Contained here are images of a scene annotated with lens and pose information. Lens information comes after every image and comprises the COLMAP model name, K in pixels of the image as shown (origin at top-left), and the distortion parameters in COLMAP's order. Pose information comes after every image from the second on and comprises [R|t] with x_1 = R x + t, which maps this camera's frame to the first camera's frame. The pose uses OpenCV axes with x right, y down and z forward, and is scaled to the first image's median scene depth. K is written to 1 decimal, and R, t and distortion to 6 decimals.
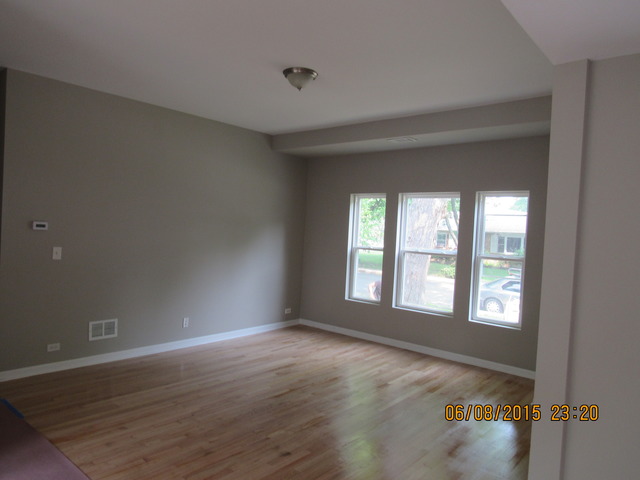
lens RADIAL K [[458.8, 0, 320.3], [0, 458.8, 240.0], [0, 0, 1]] dist [-0.023181, 0.003082]
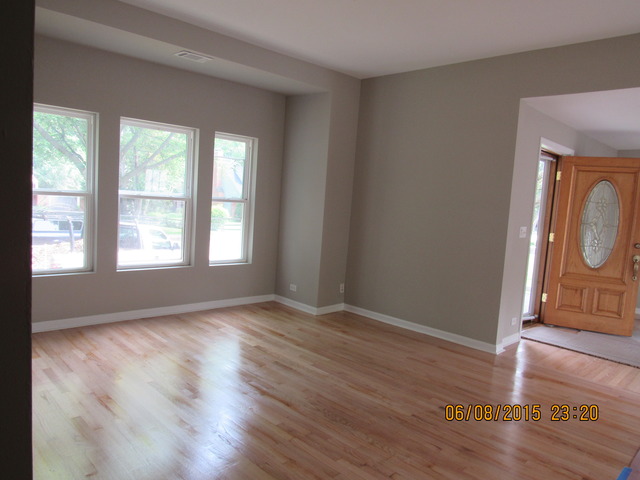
lens RADIAL K [[458.8, 0, 320.4], [0, 458.8, 239.8], [0, 0, 1]] dist [-0.023181, 0.003082]
pose [[0.085401, -0.138293, 0.986702, -0.631005], [-0.041172, 0.988985, 0.142177, -0.027241], [-0.995496, -0.052766, 0.078766, 0.718132]]
